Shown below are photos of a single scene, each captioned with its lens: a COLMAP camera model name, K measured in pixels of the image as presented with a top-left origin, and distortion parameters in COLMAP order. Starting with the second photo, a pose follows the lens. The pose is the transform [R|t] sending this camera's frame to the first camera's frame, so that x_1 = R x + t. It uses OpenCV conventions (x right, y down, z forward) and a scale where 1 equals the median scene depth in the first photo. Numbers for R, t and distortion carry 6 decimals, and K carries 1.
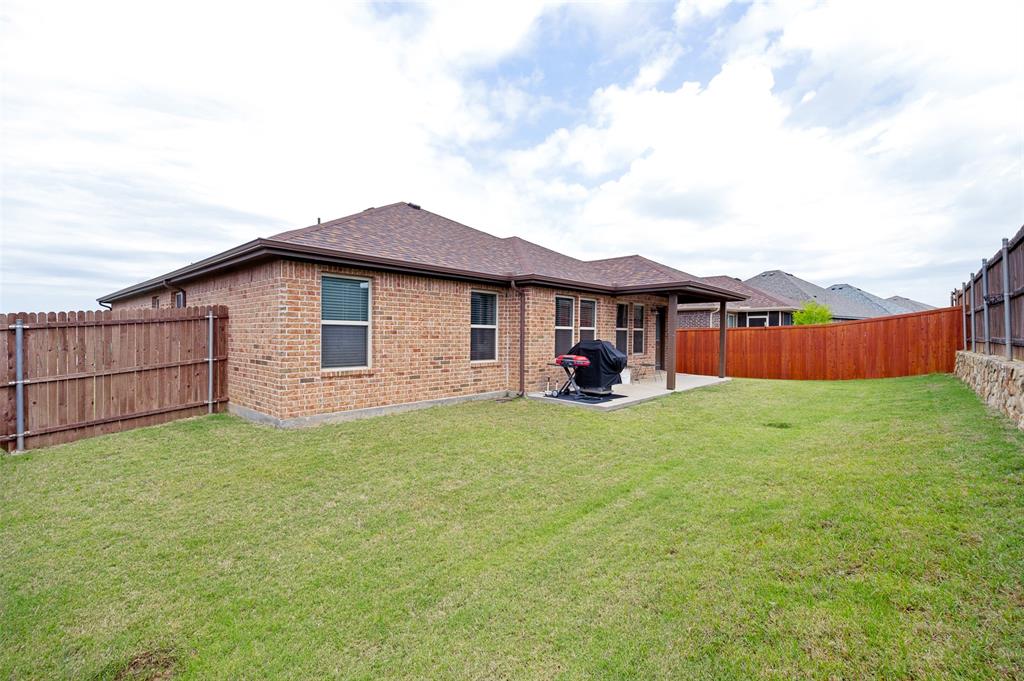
lens RADIAL K [[446.8, 0, 514.3], [0, 446.8, 336.4], [0, 0, 1]] dist [-0.000796, -0.000187]
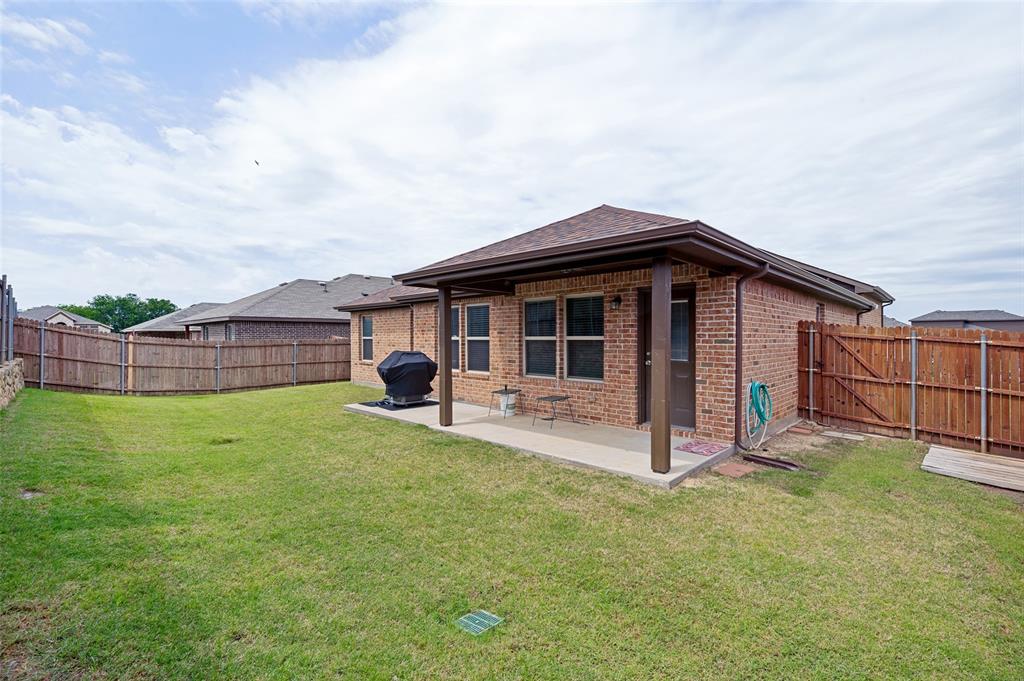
lens RADIAL K [[446.8, 0, 514.3], [0, 446.8, 336.4], [0, 0, 1]] dist [-0.000796, -0.000187]
pose [[-0.046023, -0.022126, -0.998695, 1.005147], [-0.018968, 0.999594, -0.021272, -0.004961], [0.998760, 0.017964, -0.046424, 1.102182]]
